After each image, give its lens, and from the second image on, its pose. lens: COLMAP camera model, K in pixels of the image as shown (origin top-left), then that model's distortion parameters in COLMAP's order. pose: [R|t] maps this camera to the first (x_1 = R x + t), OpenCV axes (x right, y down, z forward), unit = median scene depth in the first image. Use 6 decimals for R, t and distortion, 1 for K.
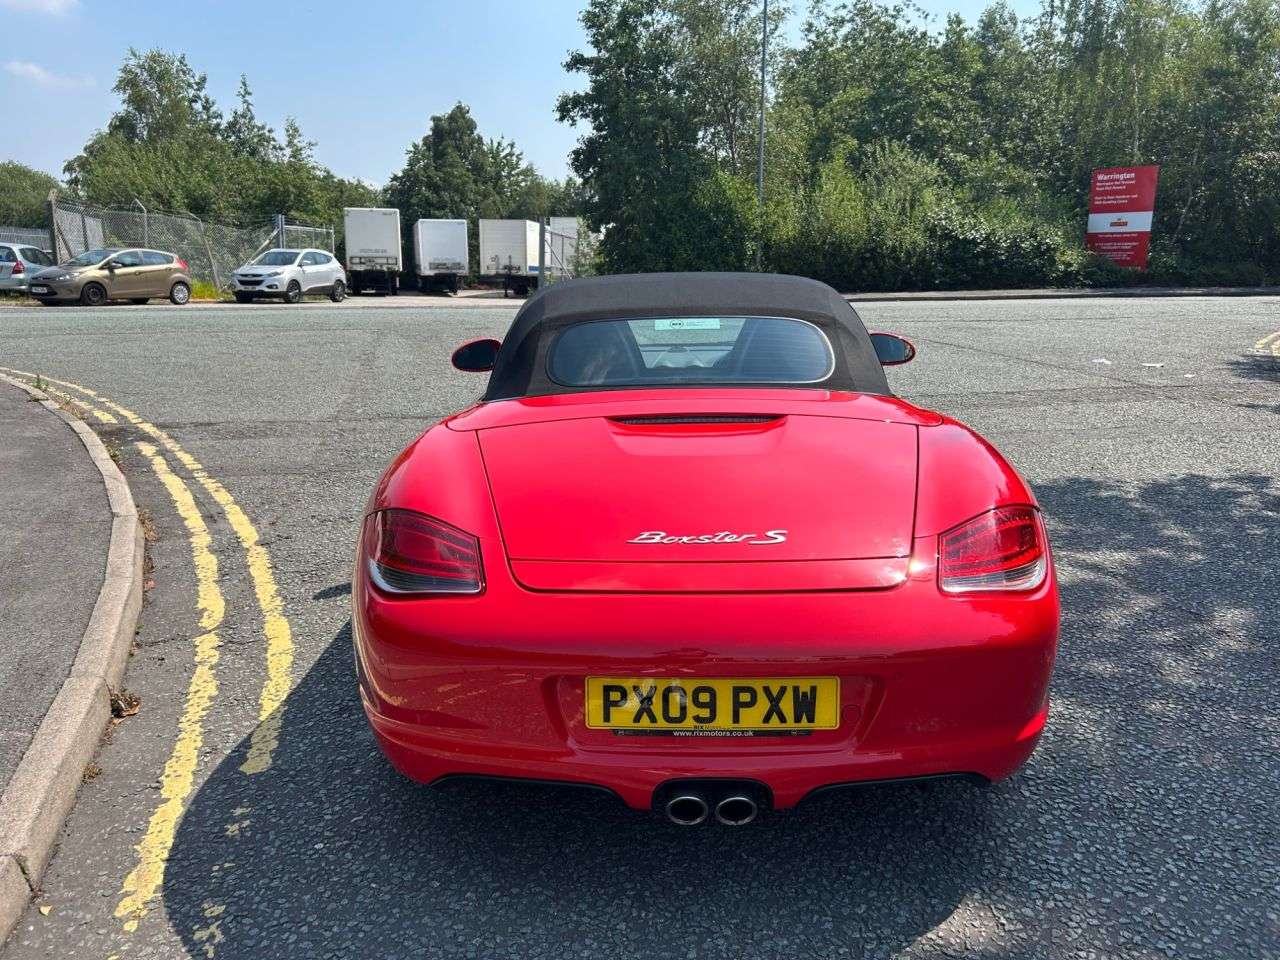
lens RADIAL K [[971.4, 0, 629.5], [0, 971.4, 485.5], [0, 0, 1]] dist [0.050534, -0.058107]
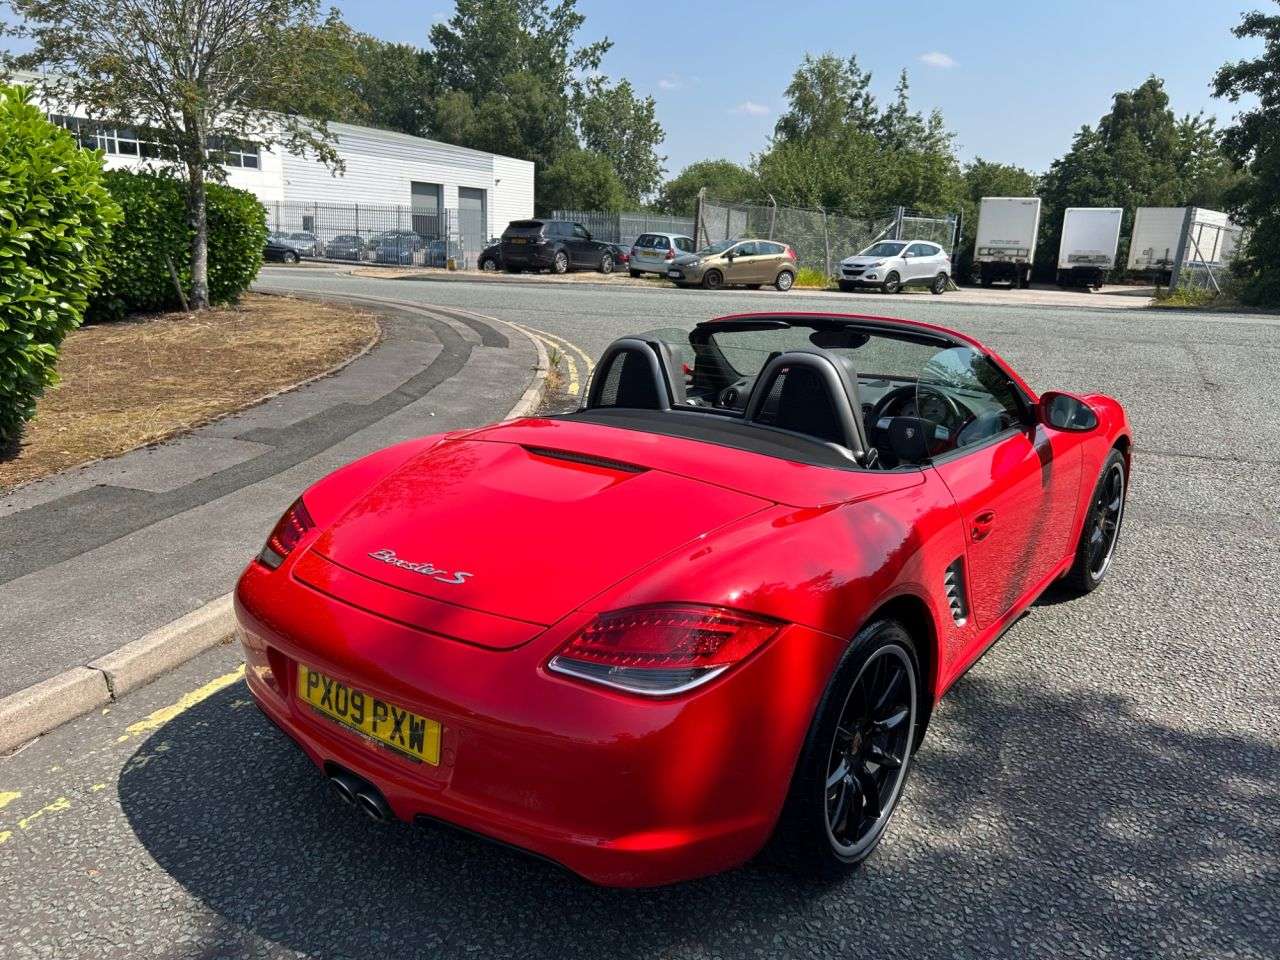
lens RADIAL K [[971.4, 0, 615.0], [0, 971.4, 479.7], [0, 0, 1]] dist [0.050534, -0.058107]
pose [[0.791572, 0.162669, -0.589027, 0.072296], [-0.158402, 0.985591, 0.059315, -0.011619], [0.590189, 0.046351, 0.805934, 0.018844]]
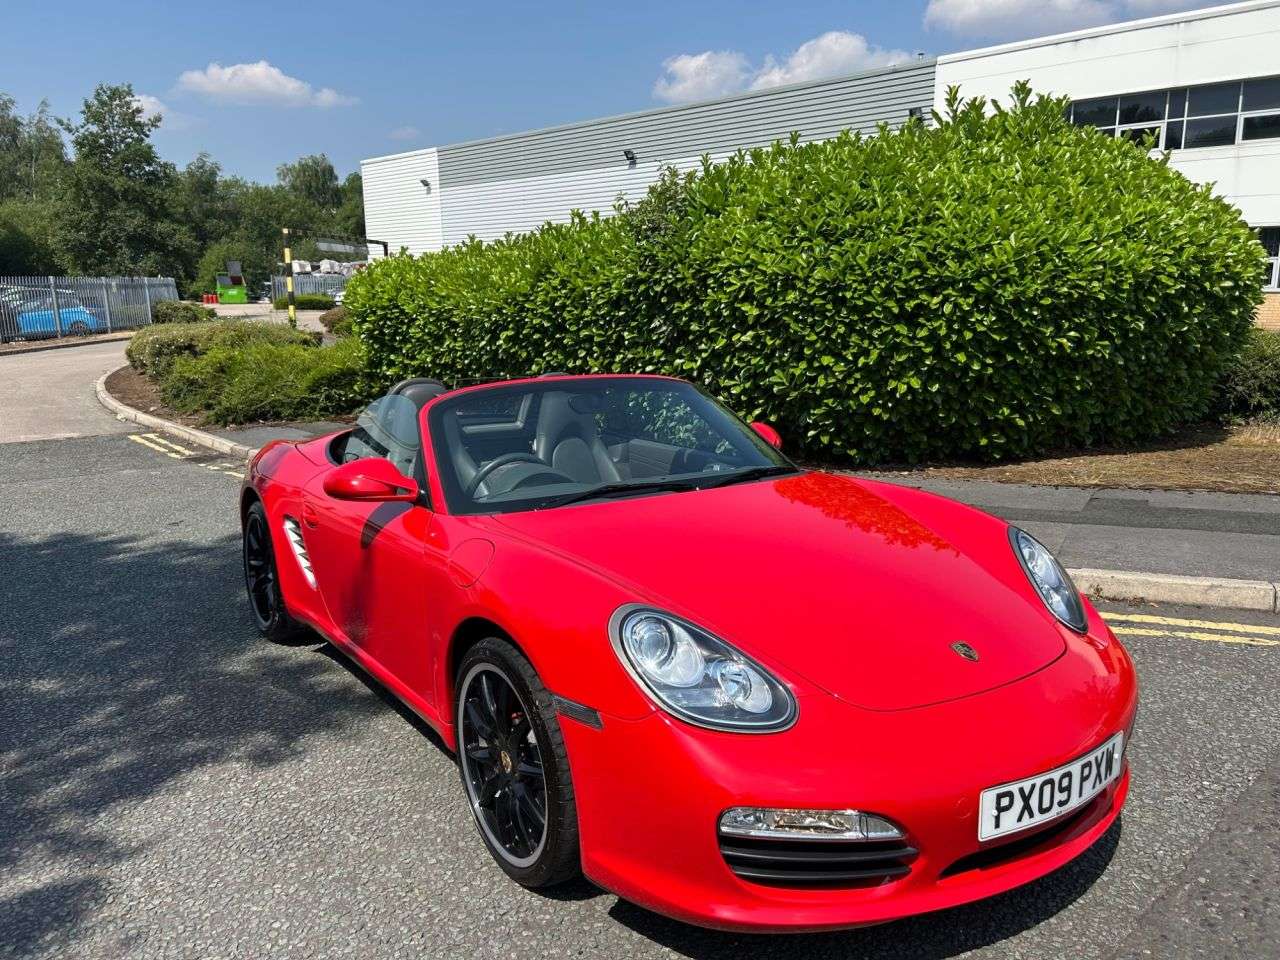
lens RADIAL K [[971.4, 0, 640.6], [0, 971.4, 489.8], [0, 0, 1]] dist [0.050534, -0.058107]
pose [[-0.826956, 0.119778, -0.549361, 0.079462], [-0.117593, 0.918596, 0.377297, -0.077534], [0.549833, 0.376609, -0.745553, 0.295297]]
